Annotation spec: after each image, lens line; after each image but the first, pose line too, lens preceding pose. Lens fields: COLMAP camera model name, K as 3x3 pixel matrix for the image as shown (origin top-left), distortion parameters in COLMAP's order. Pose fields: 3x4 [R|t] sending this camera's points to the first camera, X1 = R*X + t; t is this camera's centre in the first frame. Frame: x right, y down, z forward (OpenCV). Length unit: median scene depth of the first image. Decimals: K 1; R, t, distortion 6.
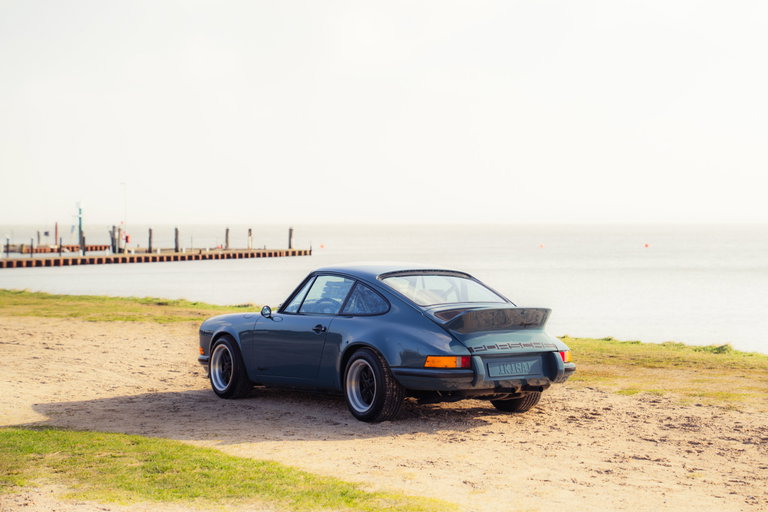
lens RADIAL K [[1674.3, 0, 389.8], [0, 1674.3, 253.9], [0, 0, 1]] dist [0.605716, 0.000000]
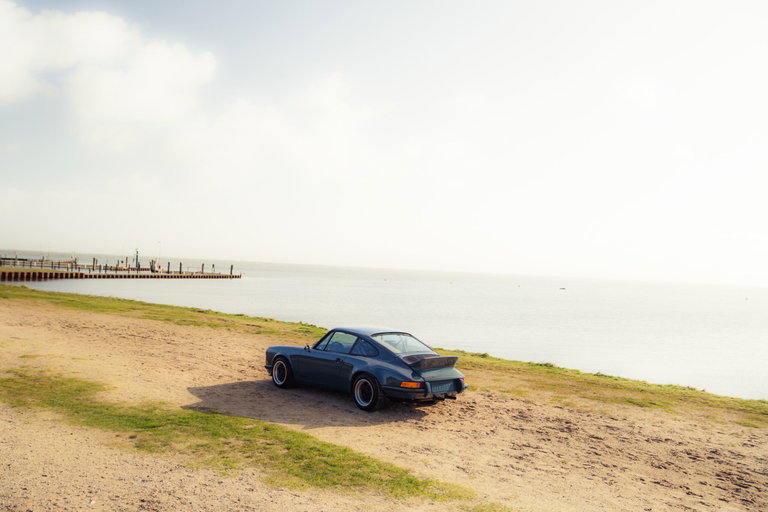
lens RADIAL K [[720.0, 0, 381.5], [0, 720.0, 255.0], [0, 0, 1]] dist [-0.004122, 0.000000]
pose [[0.986289, 0.057444, 0.154705, -0.129832], [-0.052416, 0.997962, -0.036394, -0.051031], [-0.156480, 0.027786, 0.987290, 0.143987]]
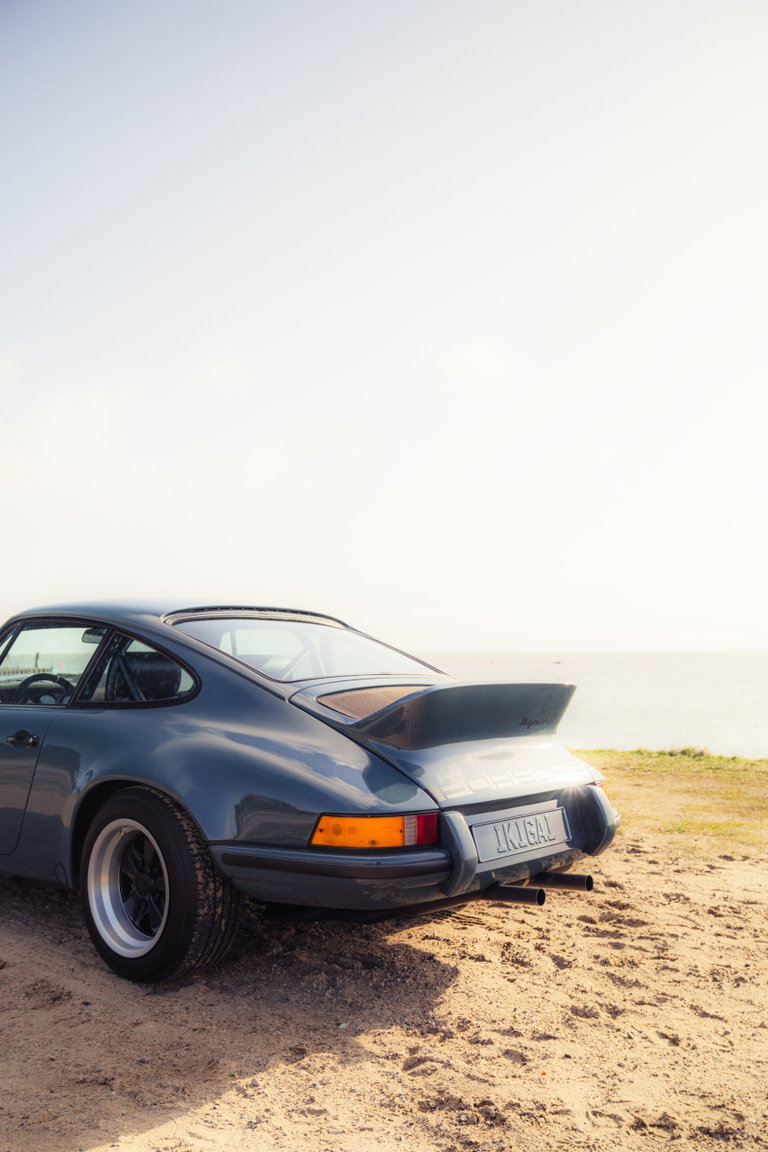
lens RADIAL K [[1080.1, 0, 379.8], [0, 1080.1, 572.9], [0, 0, 1]] dist [-0.004122, 0.000000]
pose [[0.969624, 0.020217, 0.243765, -0.021269], [0.001831, 0.995951, -0.089882, 0.026911], [-0.244595, 0.087598, 0.965660, 0.697636]]
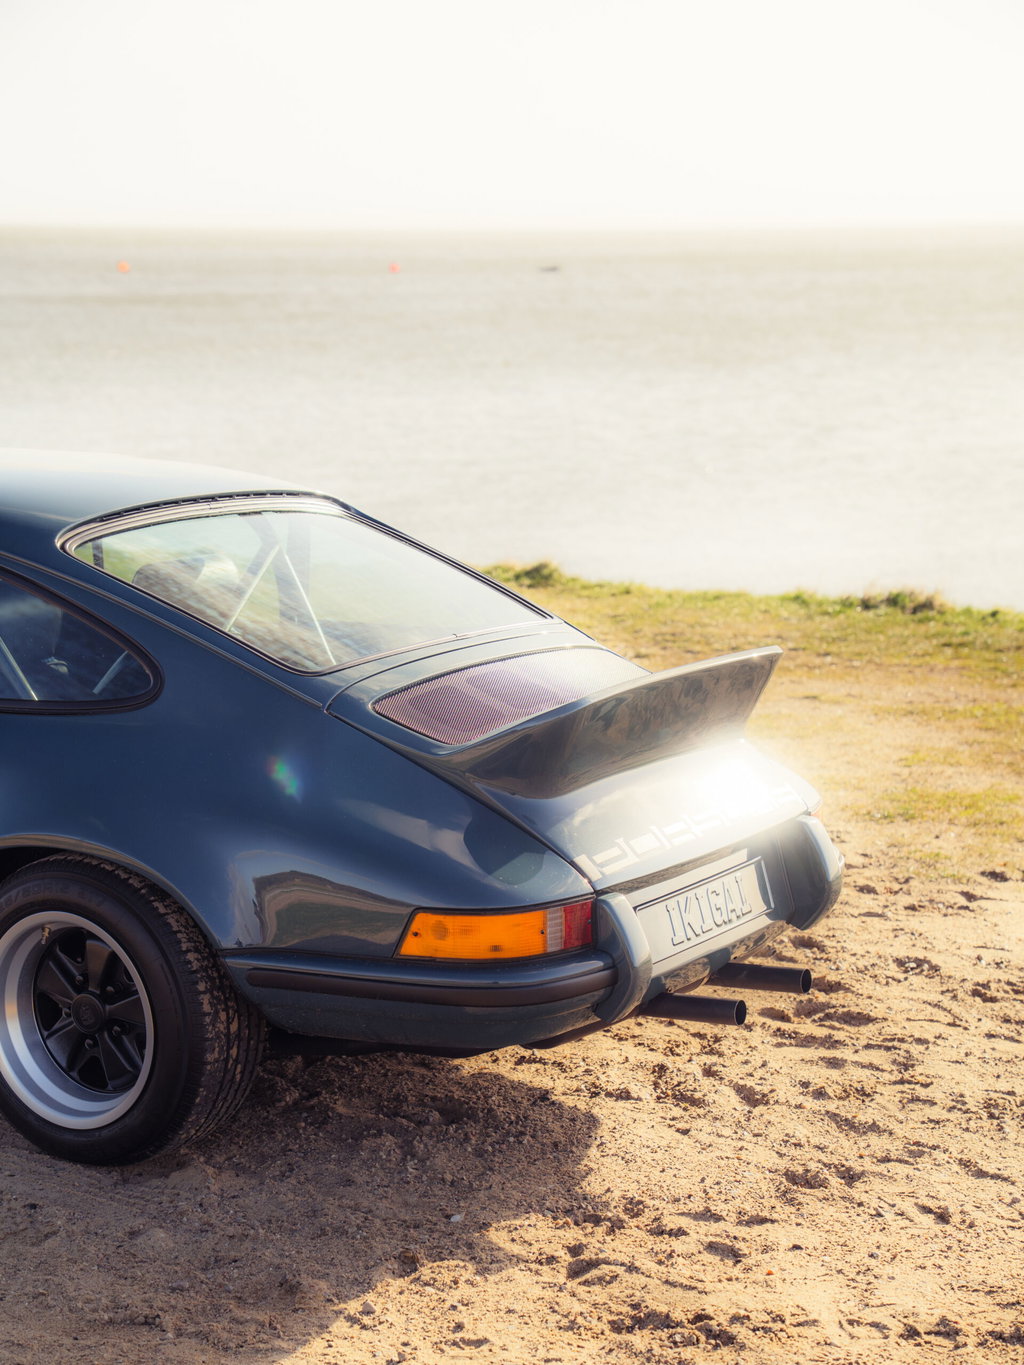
lens RADIAL K [[2701.9, 0, 505.7], [0, 2701.9, 689.7], [0, 0, 1]] dist [0.092602, 0.000000]
pose [[0.923508, -0.061993, 0.378536, -0.096712], [0.005755, 0.988982, 0.147924, -0.022858], [-0.383536, -0.134431, 0.913690, 0.597923]]
